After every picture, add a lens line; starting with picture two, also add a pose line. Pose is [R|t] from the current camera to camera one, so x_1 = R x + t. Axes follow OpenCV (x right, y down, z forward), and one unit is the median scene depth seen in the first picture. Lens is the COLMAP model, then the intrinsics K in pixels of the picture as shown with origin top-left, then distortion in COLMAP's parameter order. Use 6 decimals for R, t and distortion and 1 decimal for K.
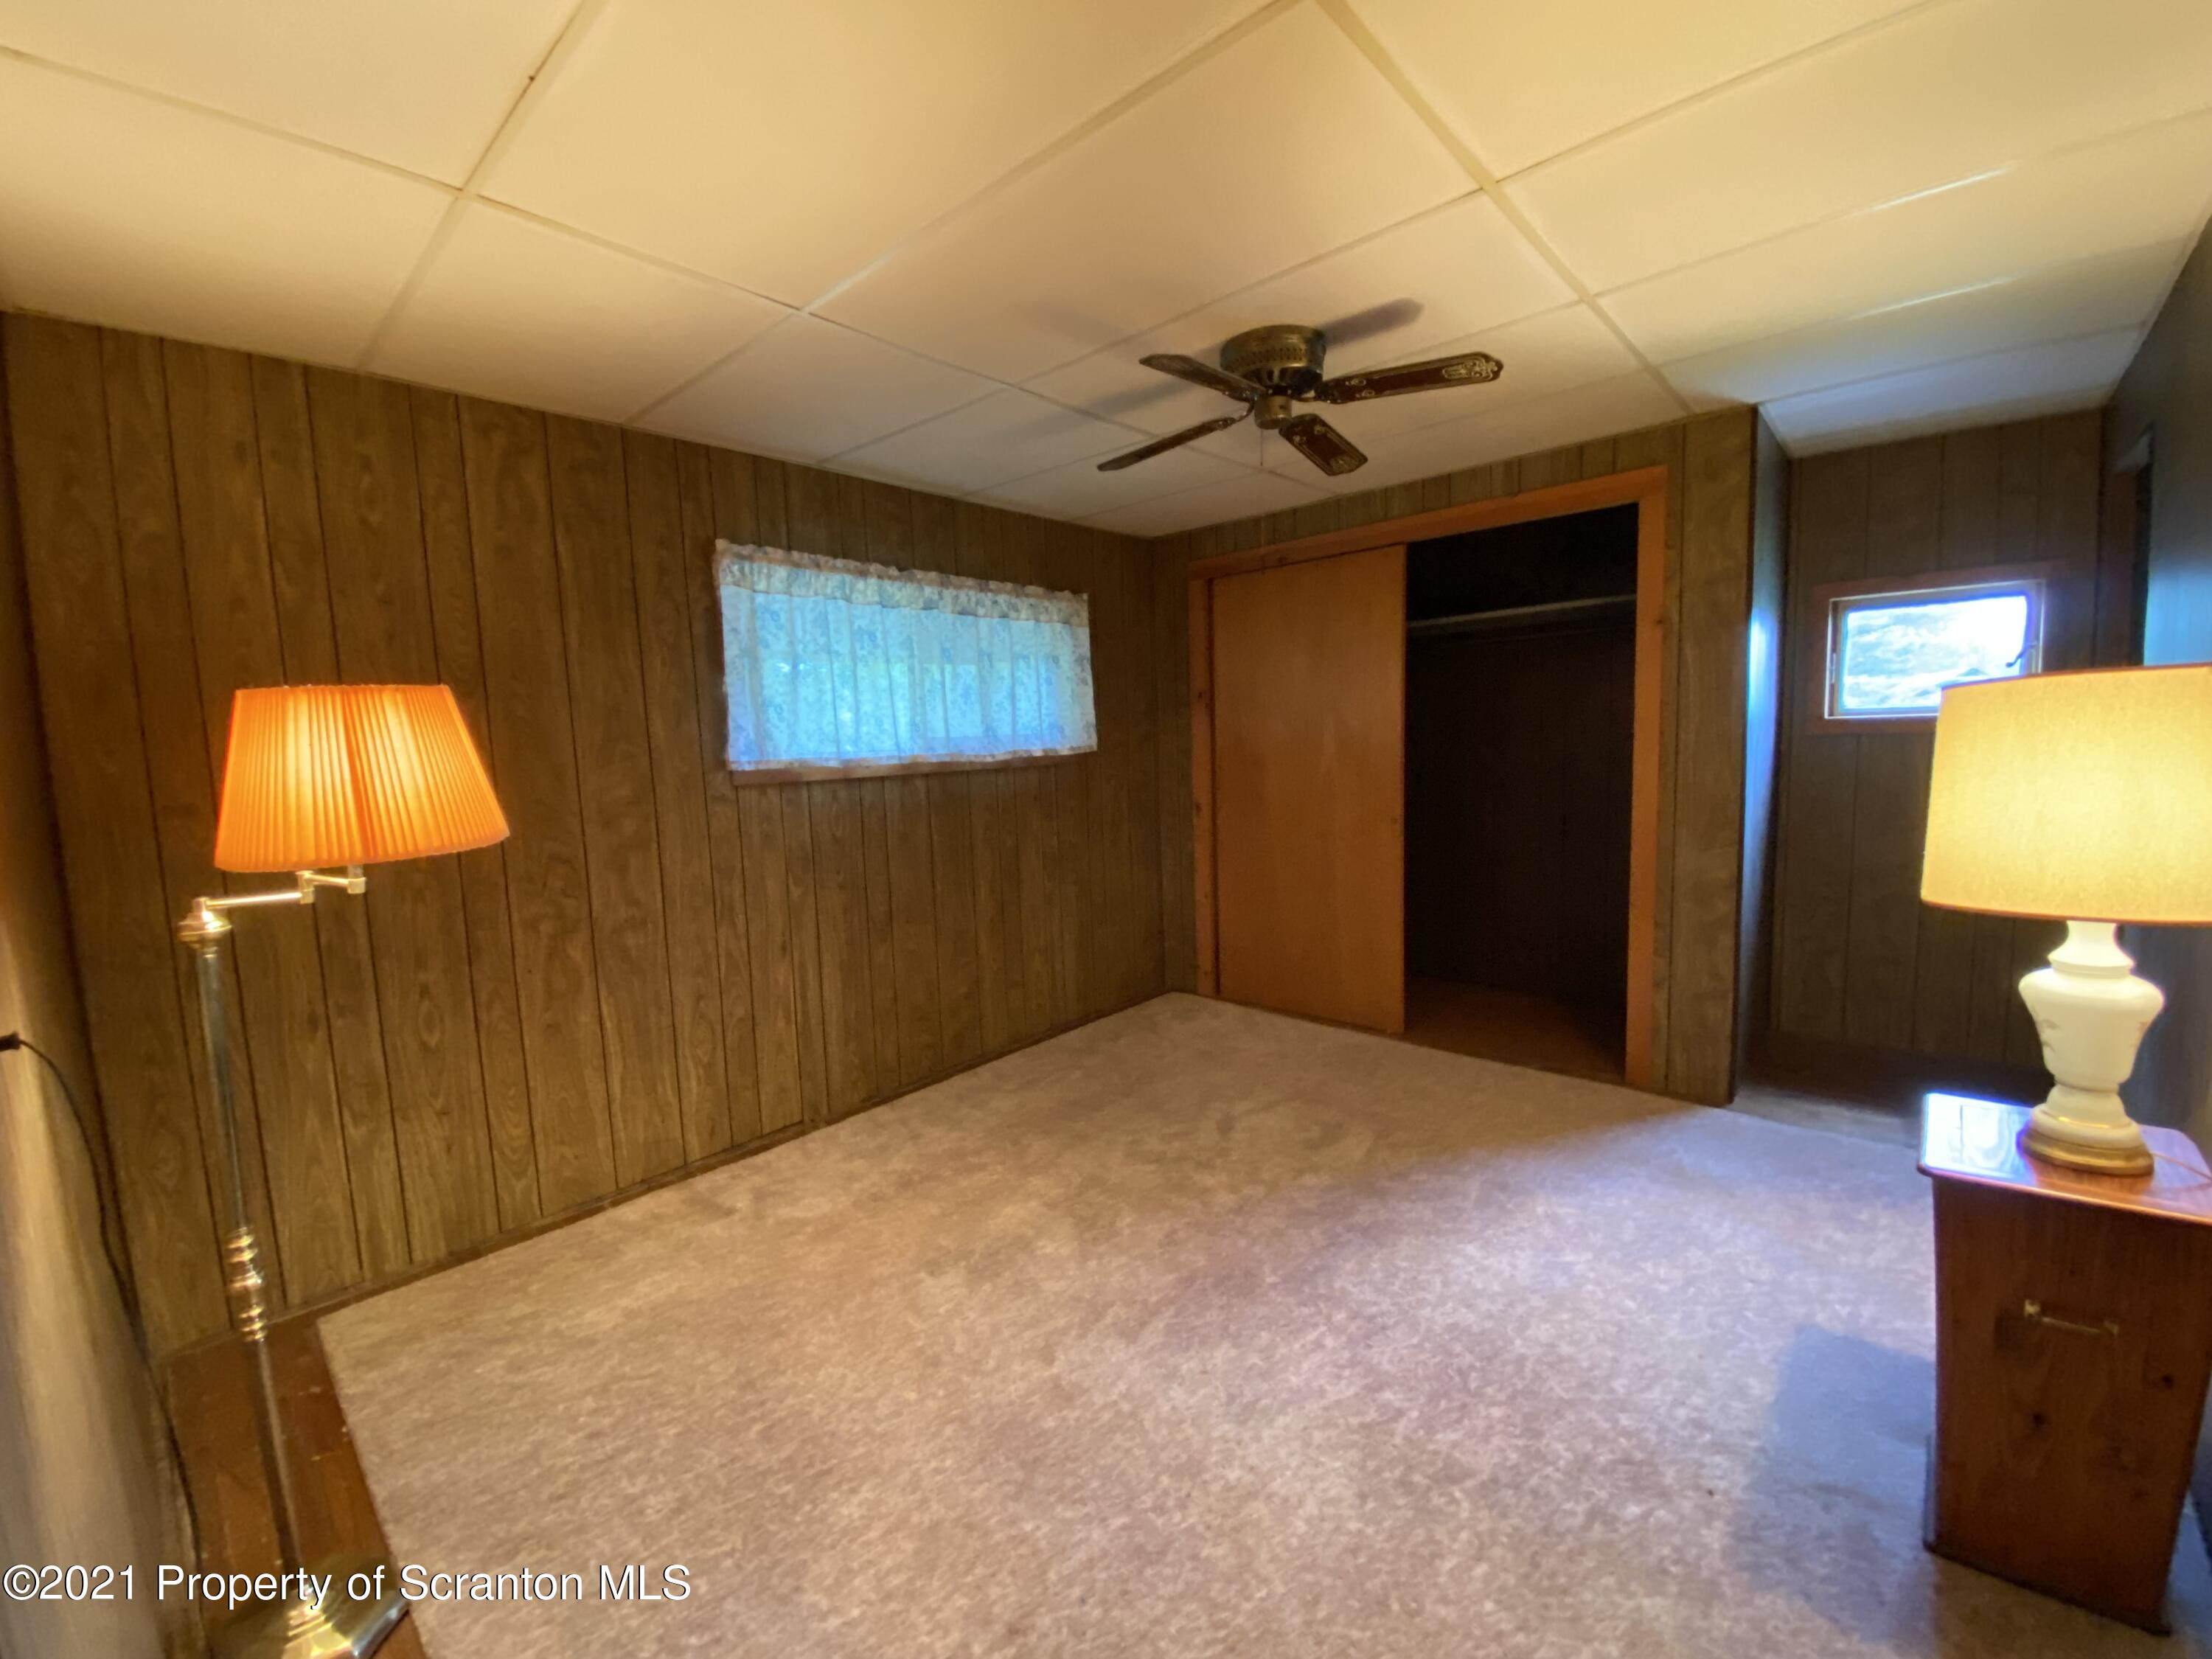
lens RADIAL K [[909.9, 0, 1095.8], [0, 909.9, 829.6], [0, 0, 1]] dist [-0.002594, -0.003511]
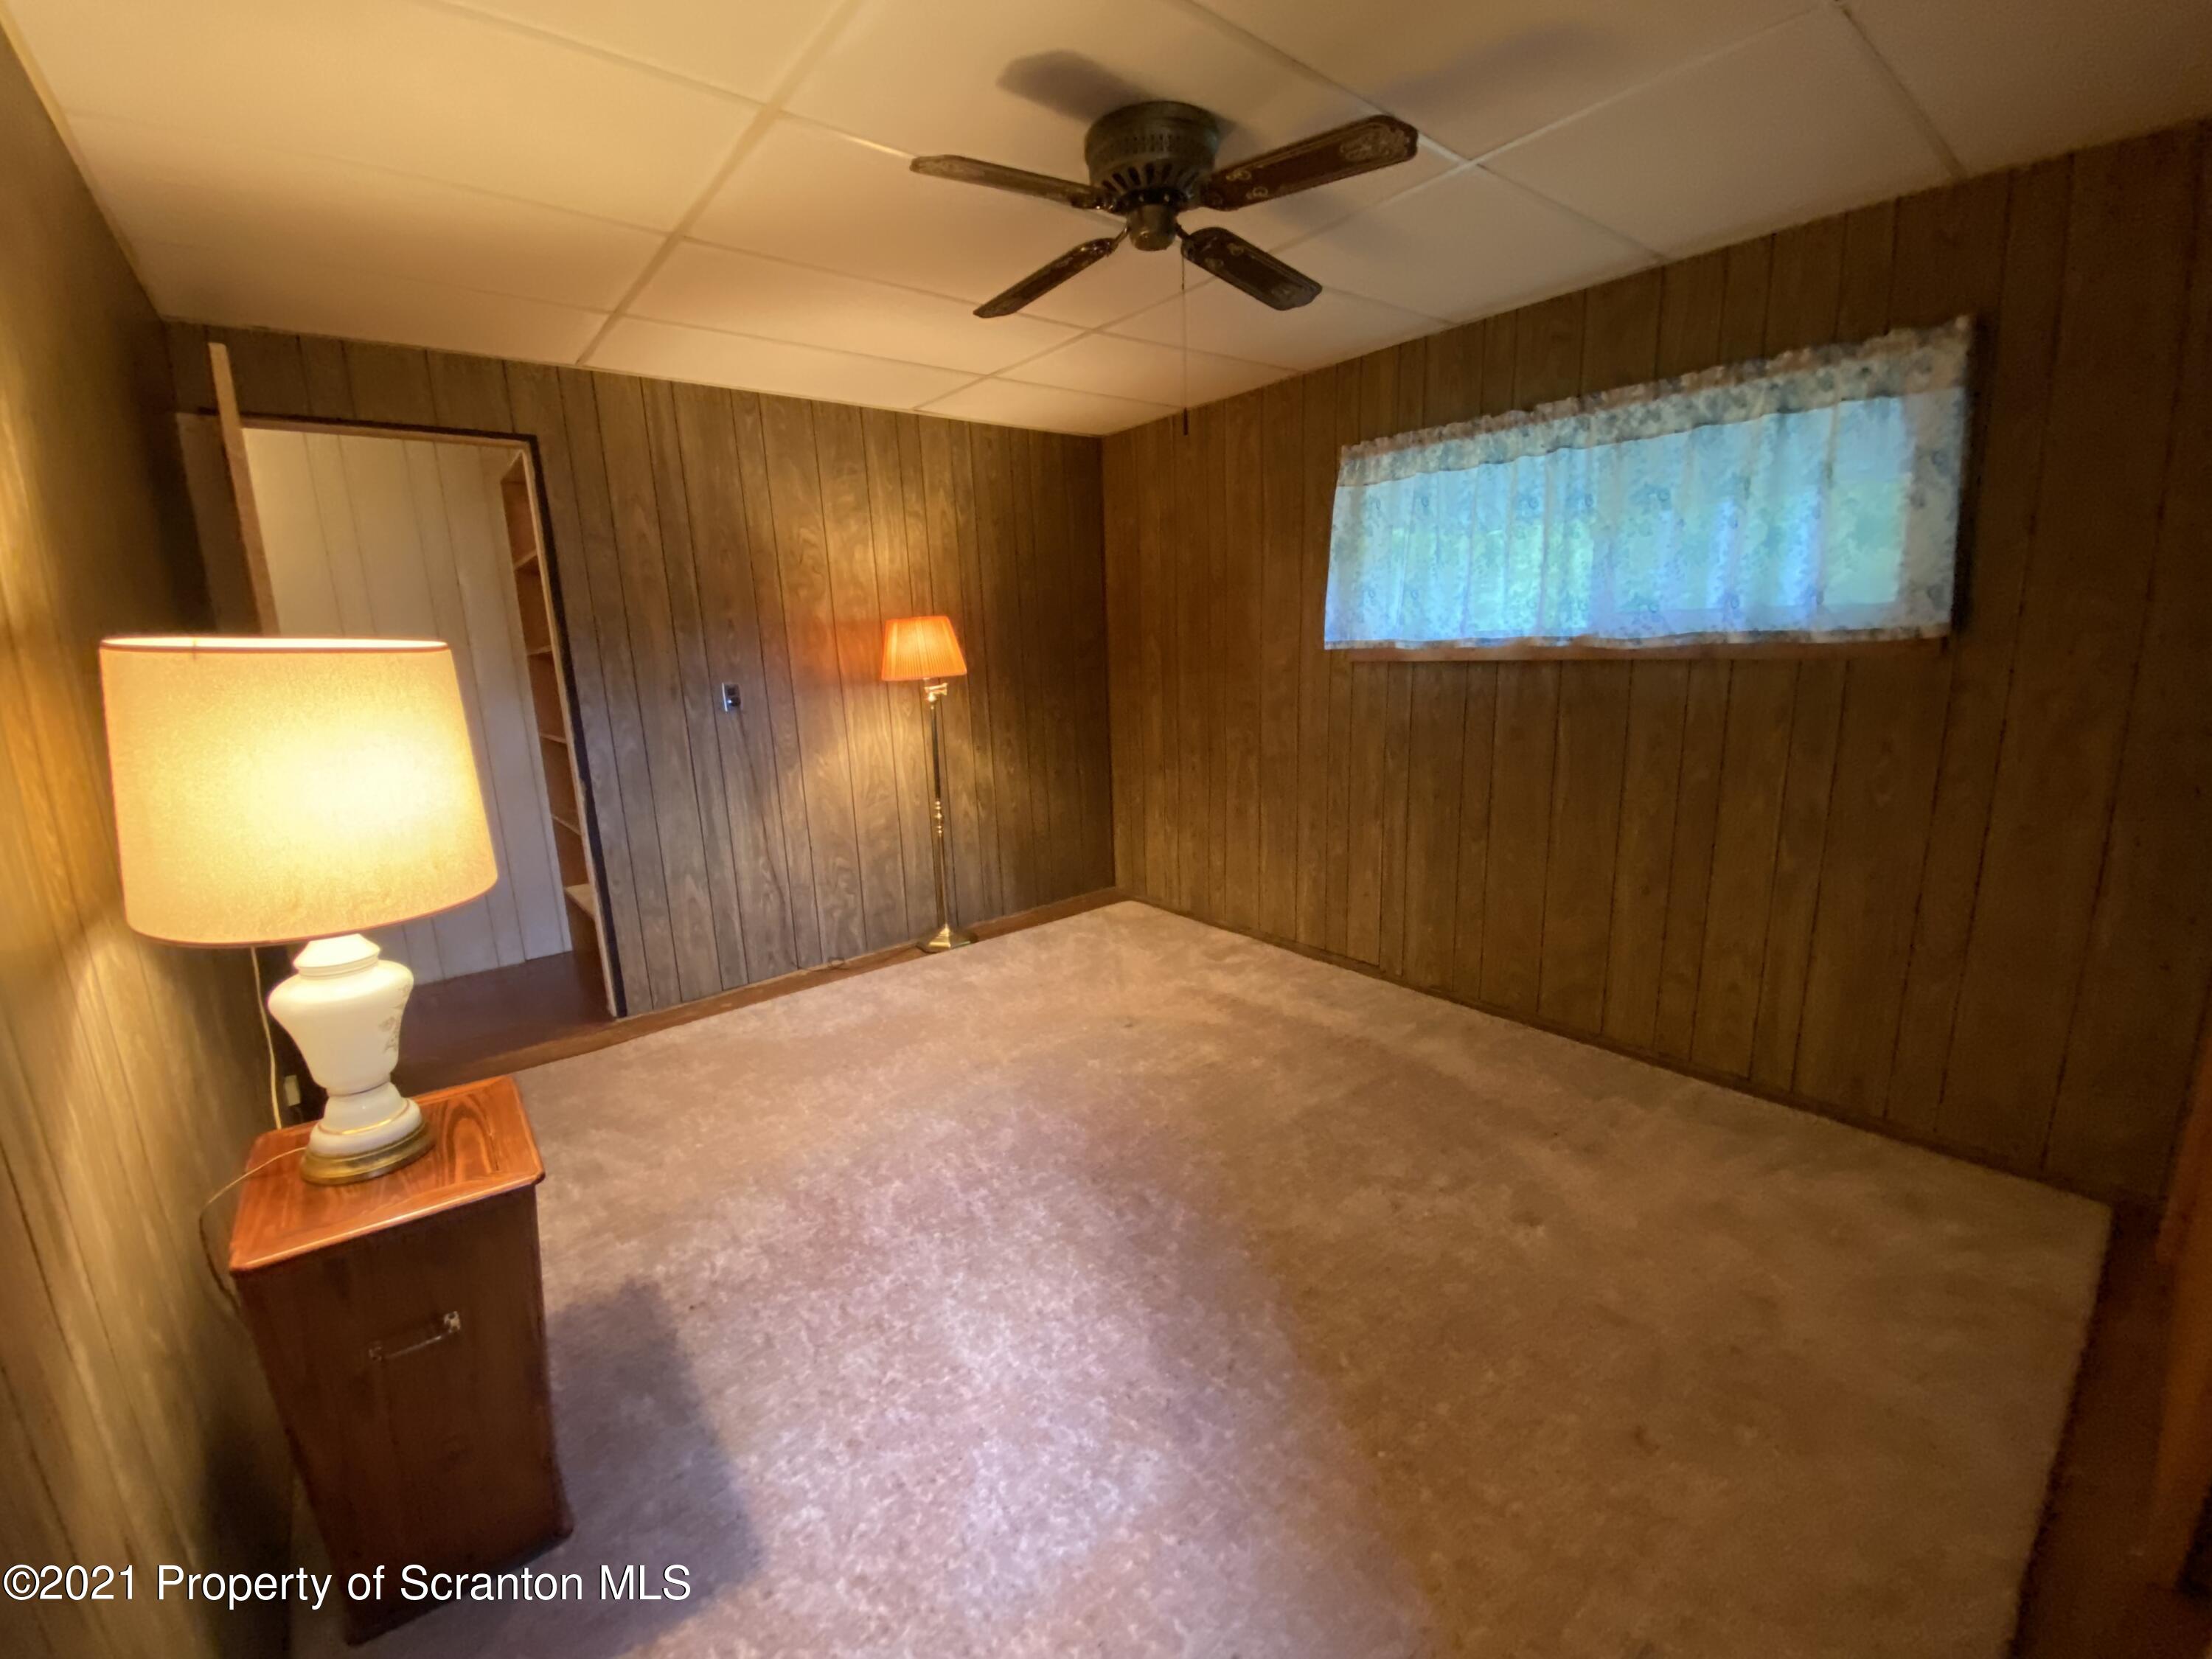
lens RADIAL K [[909.9, 0, 1098.1], [0, 909.9, 844.1], [0, 0, 1]] dist [-0.002594, -0.003511]
pose [[-0.178262, 0.250853, -0.951470, 0.777151], [-0.066881, 0.961633, 0.266063, -0.103526], [0.981707, 0.111064, -0.154645, 0.821691]]
